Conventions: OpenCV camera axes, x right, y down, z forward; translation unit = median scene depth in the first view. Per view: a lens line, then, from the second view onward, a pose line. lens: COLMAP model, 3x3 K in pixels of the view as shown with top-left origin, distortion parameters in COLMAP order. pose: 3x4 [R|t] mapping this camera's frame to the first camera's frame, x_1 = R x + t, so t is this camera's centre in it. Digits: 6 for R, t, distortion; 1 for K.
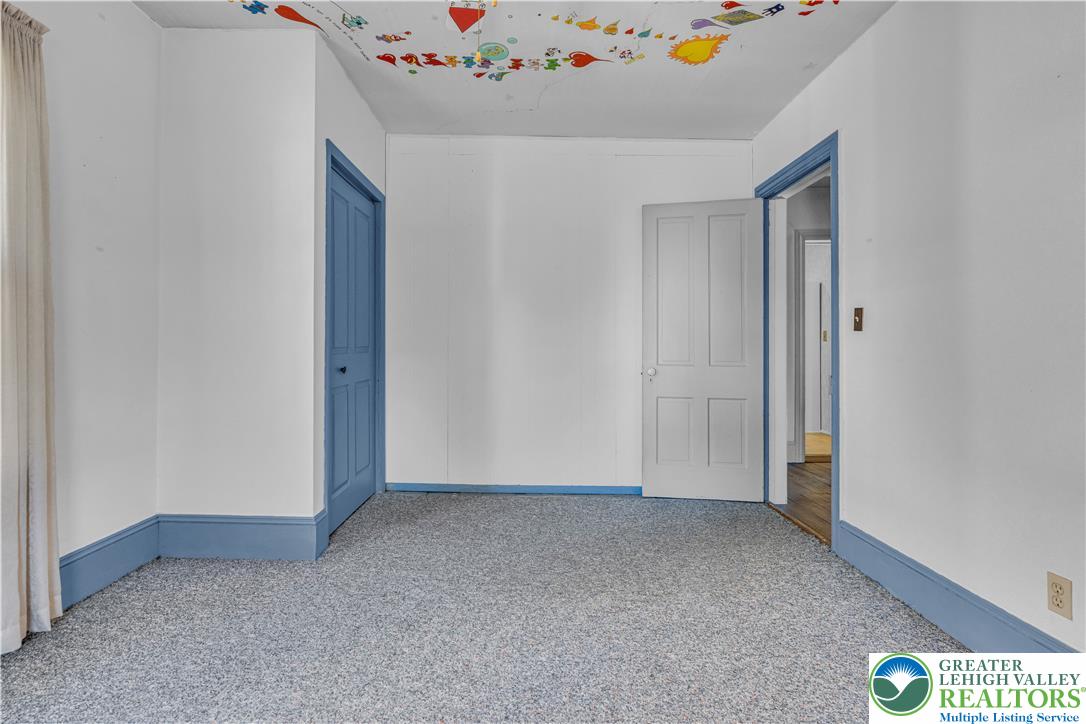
lens RADIAL K [[499.0, 0, 541.2], [0, 499.0, 351.6], [0, 0, 1]] dist [-0.007675, 0.000922]
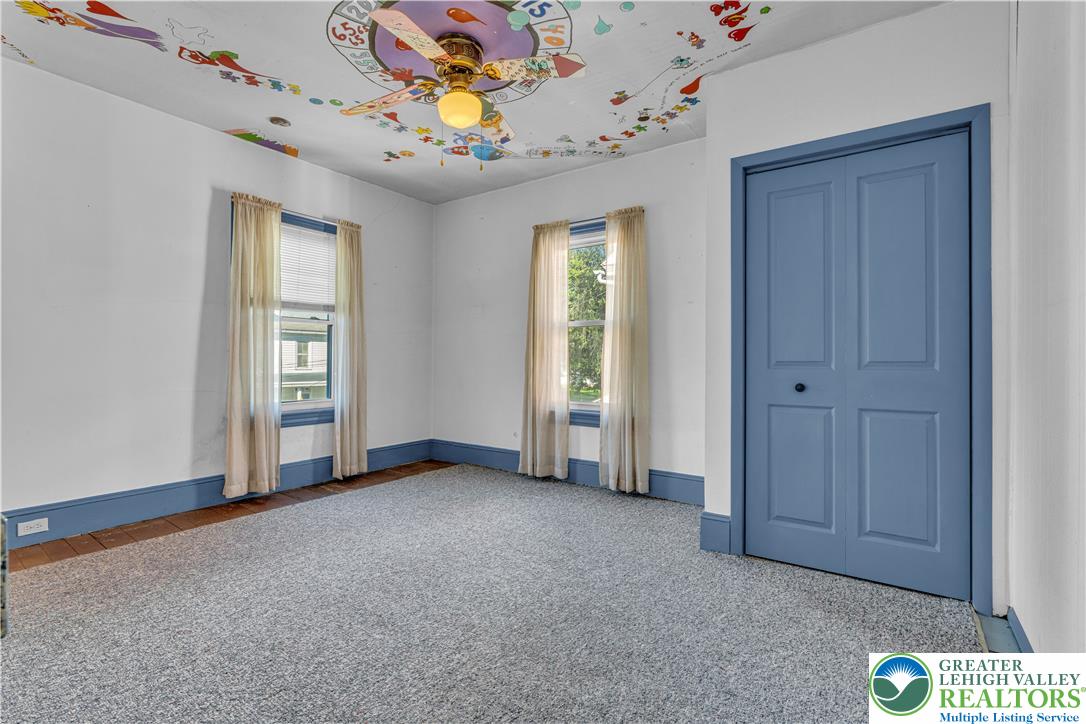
lens RADIAL K [[499.0, 0, 546.6], [0, 499.0, 360.0], [0, 0, 1]] dist [-0.007675, 0.000922]
pose [[-0.573037, -0.010648, -0.819460, 0.798613], [-0.017986, 0.999838, -0.000415, -0.000305], [0.819332, 0.014501, -0.573136, 1.611282]]
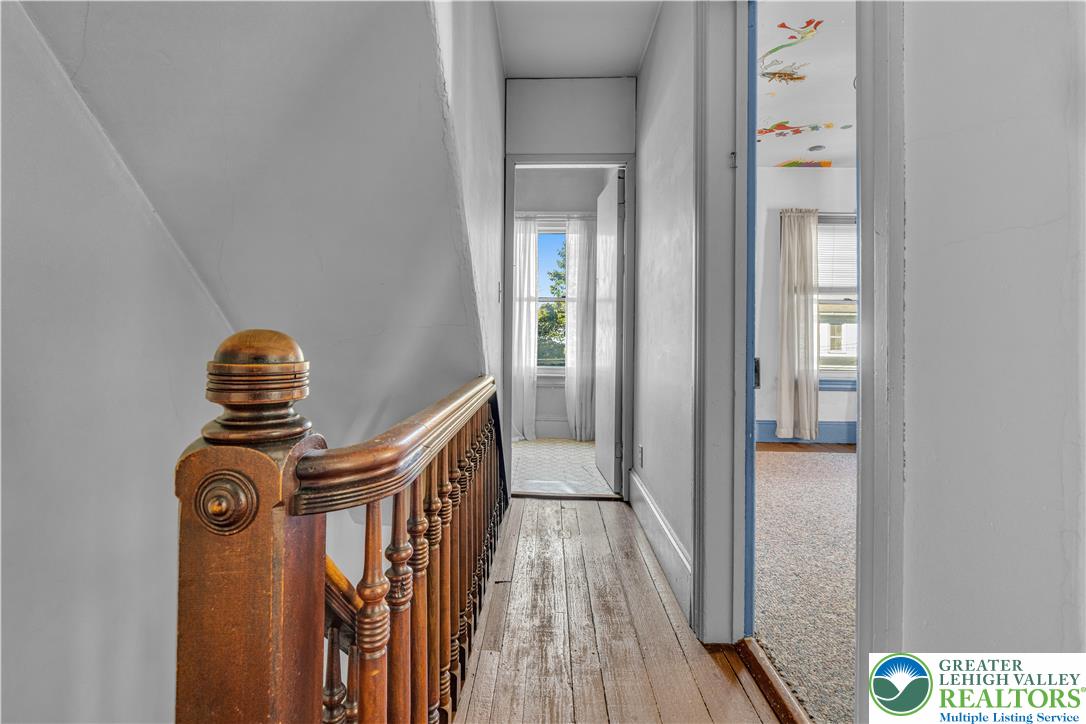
lens RADIAL K [[499.0, 0, 537.0], [0, 499.0, 328.4], [0, 0, 1]] dist [-0.007675, 0.000922]
pose [[-0.999185, -0.019391, 0.035396, 1.067338], [-0.019939, 0.999685, -0.015211, 0.048787], [-0.035090, -0.015904, -0.999258, 2.082976]]
